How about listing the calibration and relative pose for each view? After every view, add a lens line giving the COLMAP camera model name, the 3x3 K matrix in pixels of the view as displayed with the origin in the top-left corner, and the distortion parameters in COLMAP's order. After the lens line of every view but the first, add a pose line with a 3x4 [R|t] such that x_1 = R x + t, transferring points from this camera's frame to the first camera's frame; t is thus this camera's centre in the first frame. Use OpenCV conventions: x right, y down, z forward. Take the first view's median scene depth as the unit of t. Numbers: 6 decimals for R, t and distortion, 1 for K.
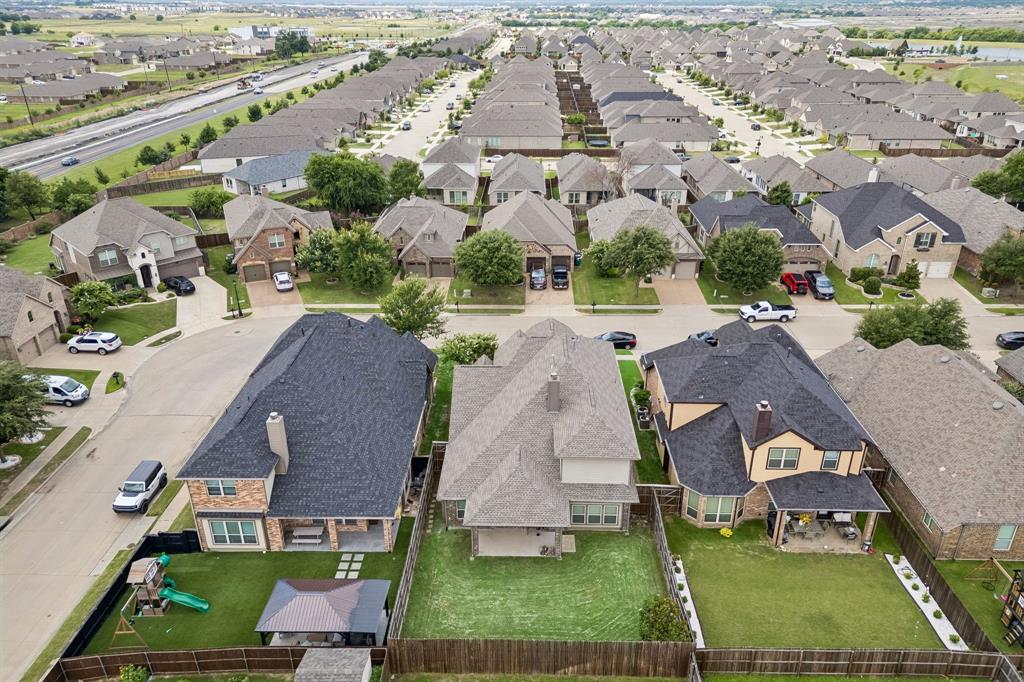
lens RADIAL K [[716.1, 0, 524.1], [0, 716.1, 344.6], [0, 0, 1]] dist [0.069558, -0.071737]
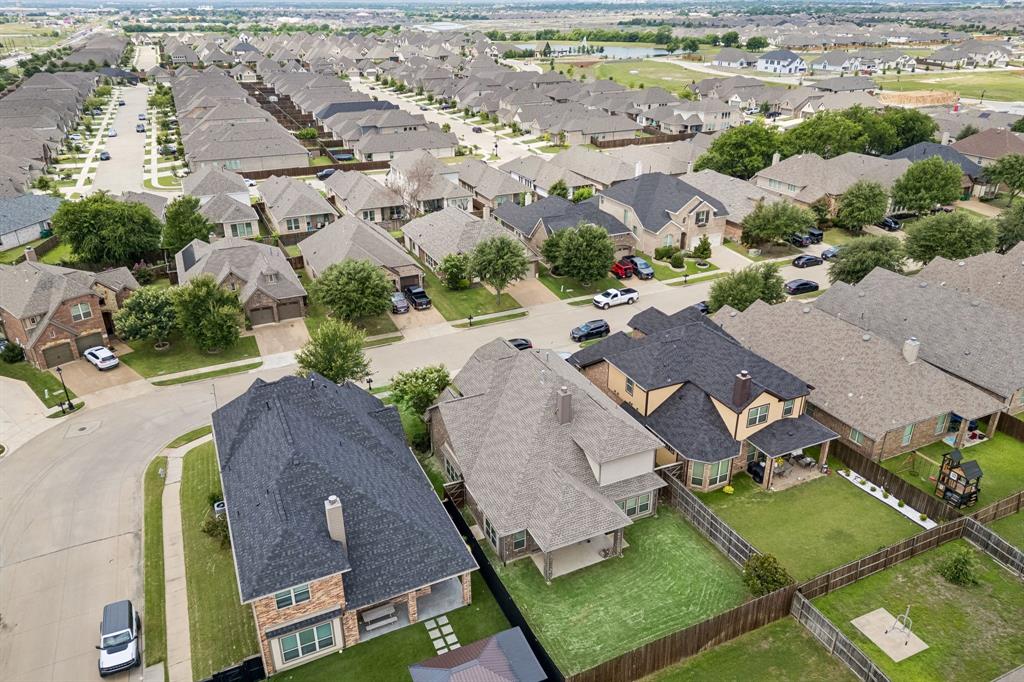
lens RADIAL K [[716.1, 0, 524.1], [0, 716.1, 344.6], [0, 0, 1]] dist [0.069558, -0.071737]
pose [[0.895028, -0.193077, 0.402051, -0.236350], [0.194074, 0.980223, 0.038694, -0.041261], [-0.401571, 0.043395, 0.914799, 0.036796]]
